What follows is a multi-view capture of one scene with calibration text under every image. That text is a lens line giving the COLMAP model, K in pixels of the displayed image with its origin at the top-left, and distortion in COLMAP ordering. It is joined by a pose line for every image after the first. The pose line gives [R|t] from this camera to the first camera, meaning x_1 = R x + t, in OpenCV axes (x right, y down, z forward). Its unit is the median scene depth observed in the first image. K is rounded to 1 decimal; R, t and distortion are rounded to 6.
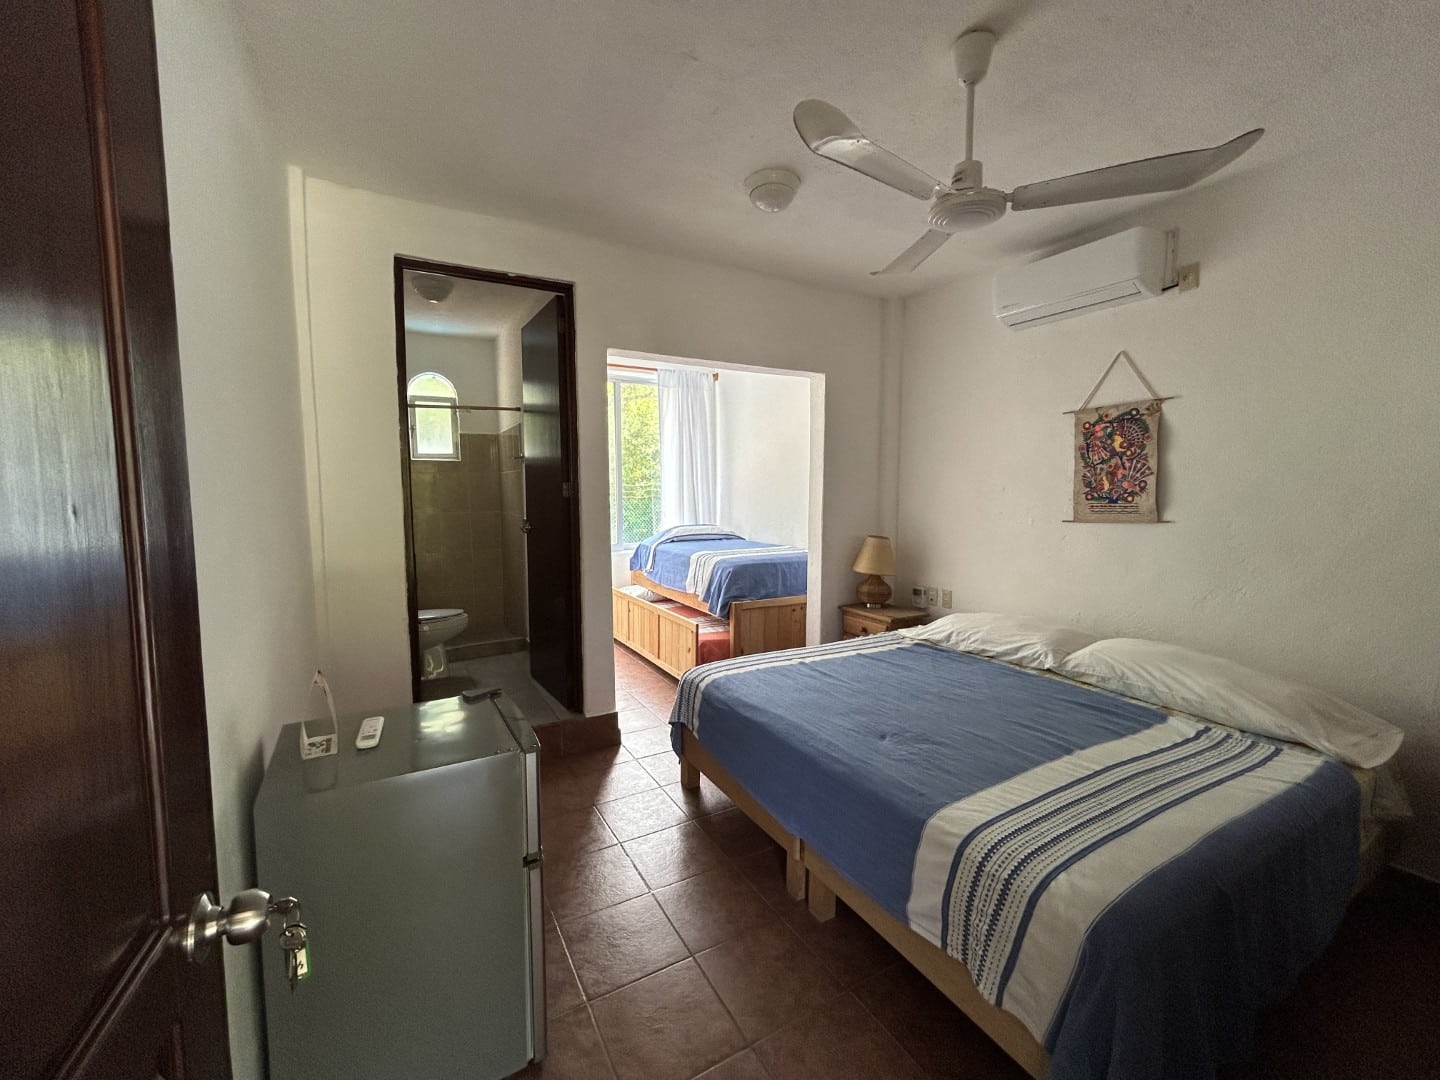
lens RADIAL K [[586.0, 0, 720.0], [0, 586.0, 540.0], [0, 0, 1]] dist [0.000595, 0.000320]
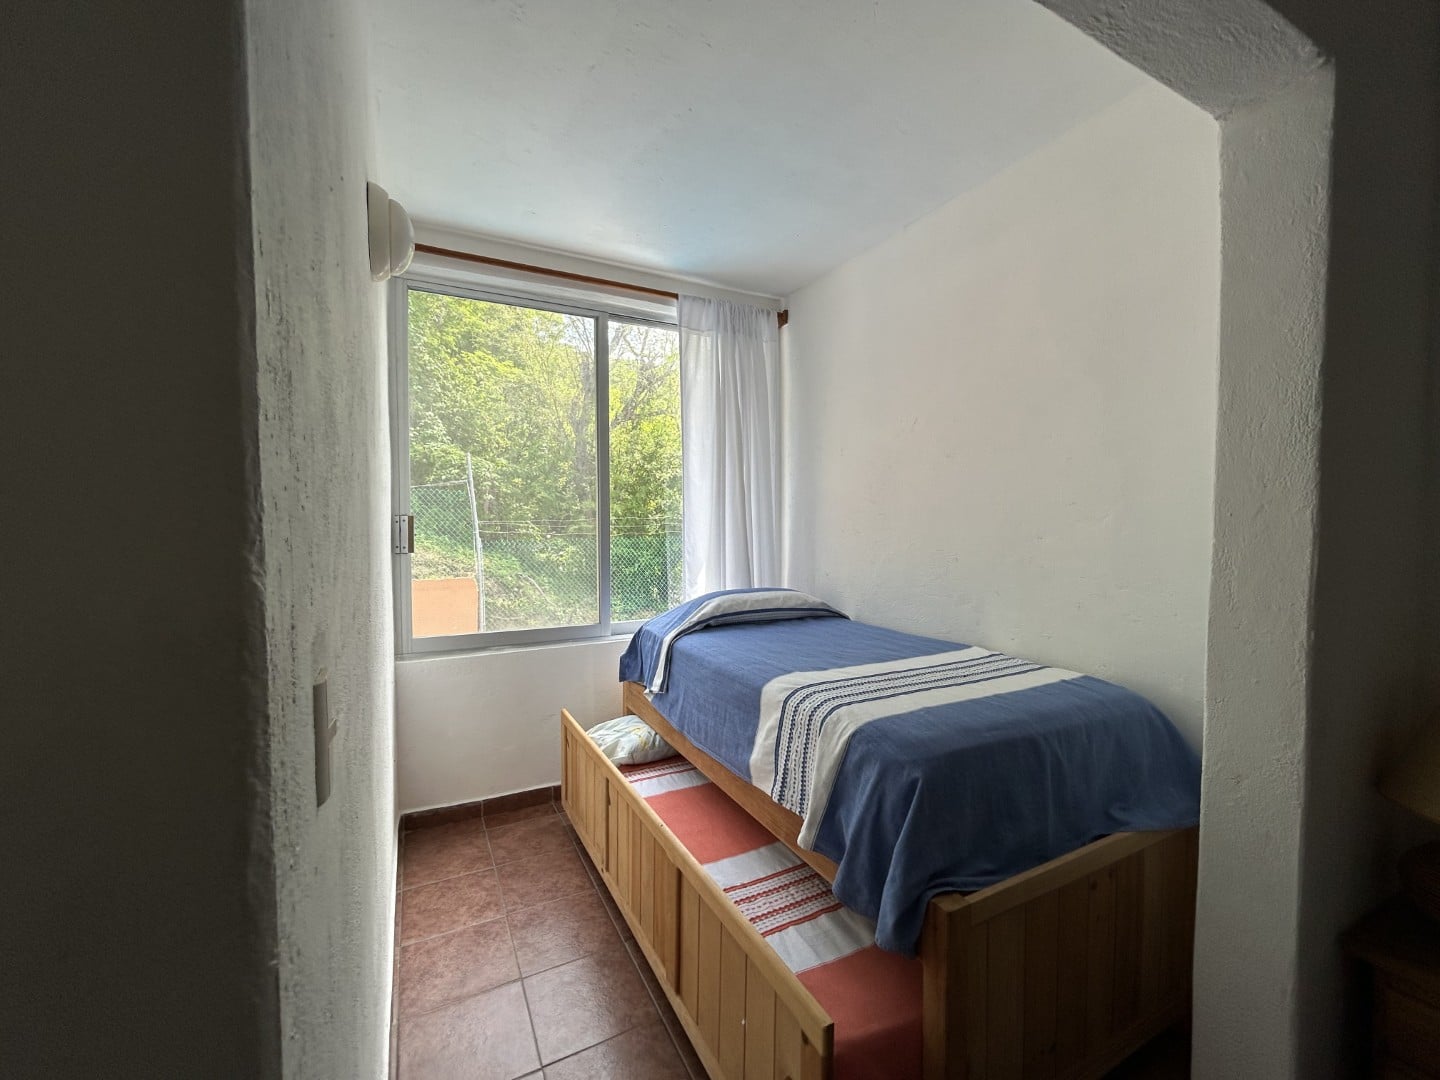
lens RADIAL K [[586.0, 0, 720.0], [0, 586.0, 540.0], [0, 0, 1]] dist [0.000595, 0.000320]
pose [[0.999613, 0.003475, -0.027590, -0.056415], [-0.005124, 0.998190, -0.059929, -0.039630], [0.027332, 0.060047, 0.997821, 0.507236]]
